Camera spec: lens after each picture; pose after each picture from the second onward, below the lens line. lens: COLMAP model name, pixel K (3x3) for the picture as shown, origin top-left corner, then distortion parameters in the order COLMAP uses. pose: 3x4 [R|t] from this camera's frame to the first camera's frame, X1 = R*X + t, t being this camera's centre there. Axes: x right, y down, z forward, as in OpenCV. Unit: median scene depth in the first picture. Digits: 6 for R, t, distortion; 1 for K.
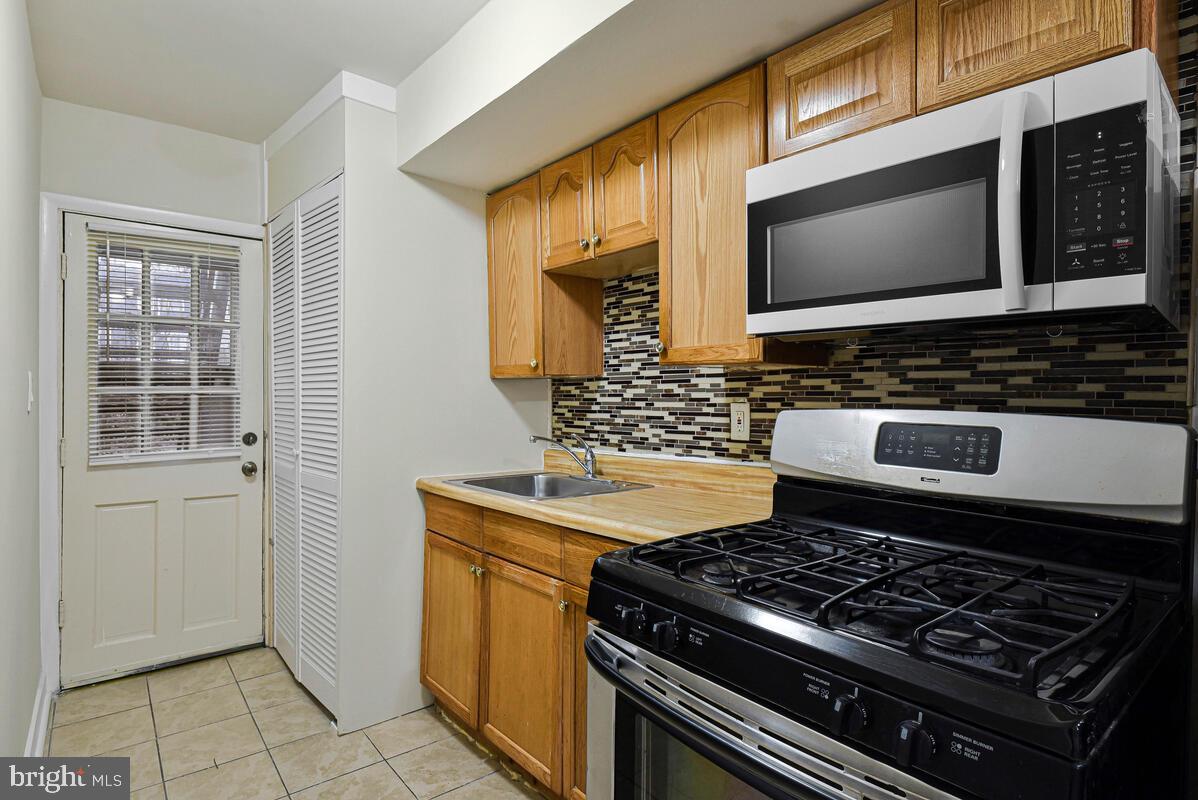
lens RADIAL K [[620.9, 0, 599.0], [0, 620.9, 400.0], [0, 0, 1]] dist [-0.003204, -0.013015]
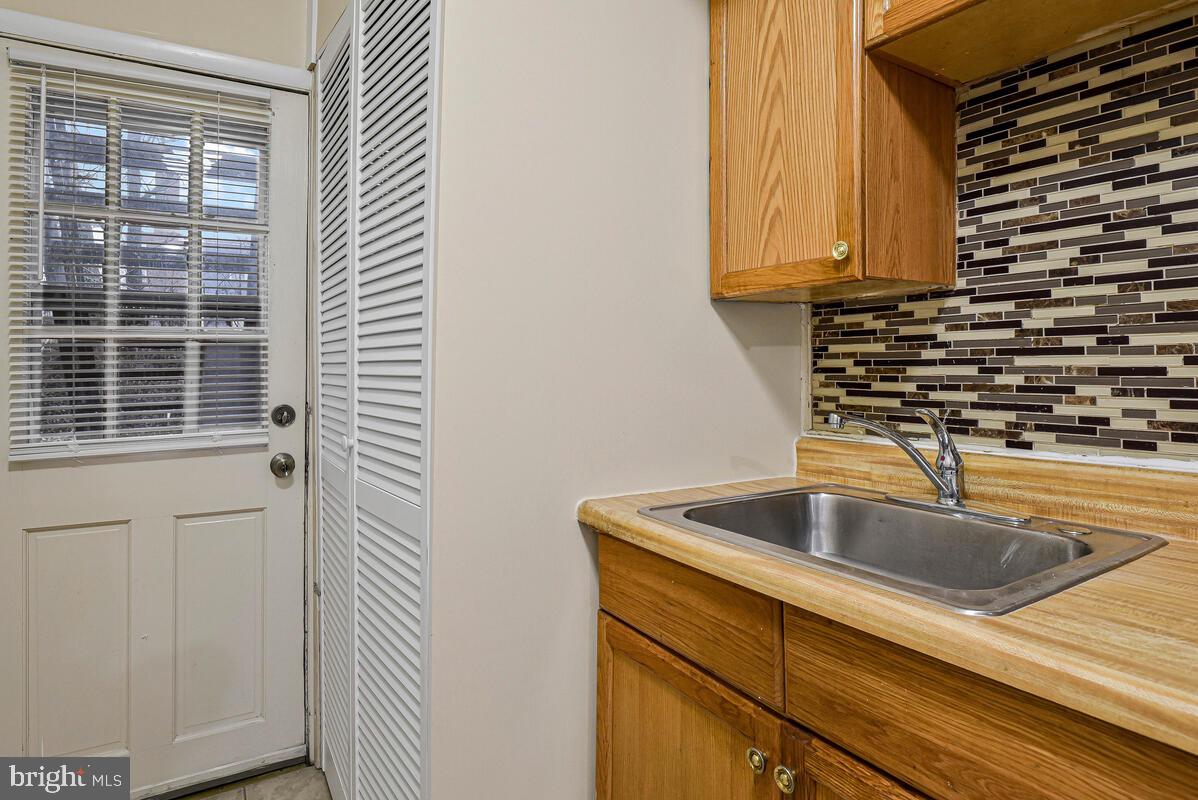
lens RADIAL K [[698.6, 0, 602.8], [0, 698.6, 359.7], [0, 0, 1]] dist [0.000369, -0.033826]
pose [[0.988697, -0.007621, -0.149734, -0.183067], [0.005675, 0.999894, -0.013416, 0.022946], [0.149820, 0.012414, 0.988635, 0.441421]]
